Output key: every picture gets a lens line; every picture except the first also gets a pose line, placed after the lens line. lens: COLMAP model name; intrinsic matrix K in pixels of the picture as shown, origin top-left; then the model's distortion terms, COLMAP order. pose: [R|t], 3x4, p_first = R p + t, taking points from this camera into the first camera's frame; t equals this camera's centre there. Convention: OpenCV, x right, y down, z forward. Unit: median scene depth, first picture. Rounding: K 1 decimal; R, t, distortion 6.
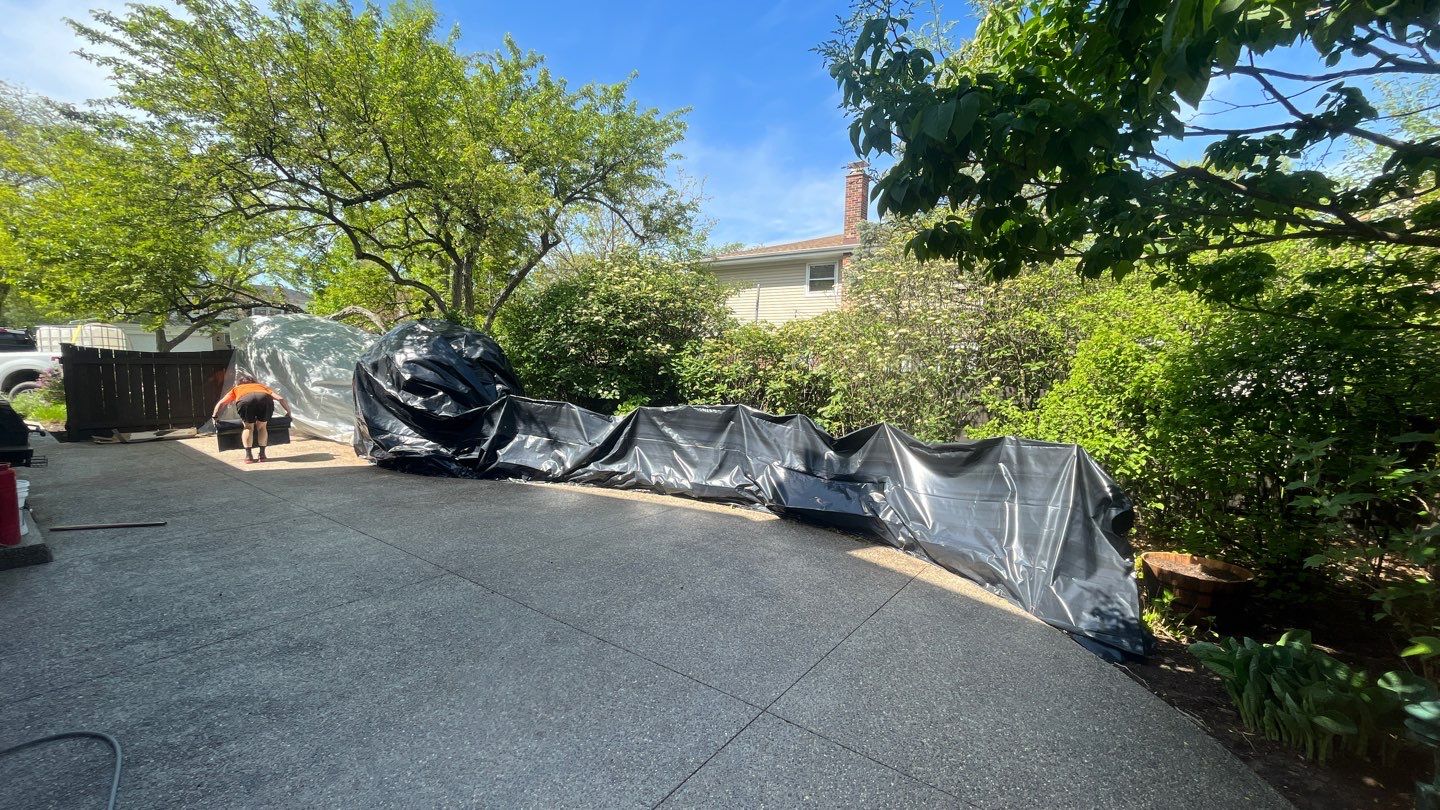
lens RADIAL K [[573.1, 0, 713.2], [0, 573.1, 405.0], [0, 0, 1]] dist [-0.000665, -0.000848]
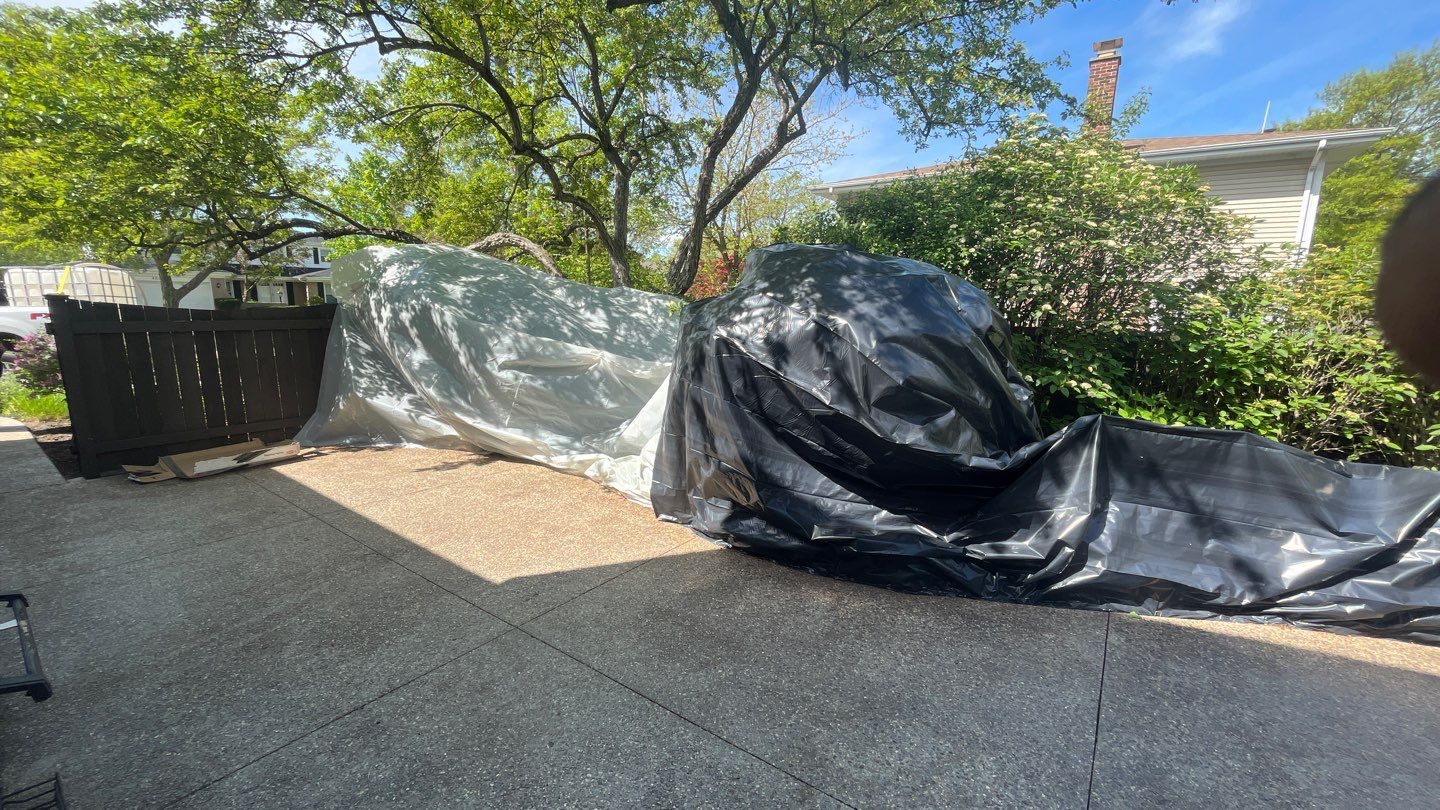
lens RADIAL K [[573.1, 0, 713.2], [0, 573.1, 405.0], [0, 0, 1]] dist [-0.000665, -0.000848]
pose [[0.999944, -0.004101, 0.009804, -0.488199], [0.003186, 0.995788, 0.091626, -0.049124], [-0.010138, -0.091589, 0.995745, 0.421987]]
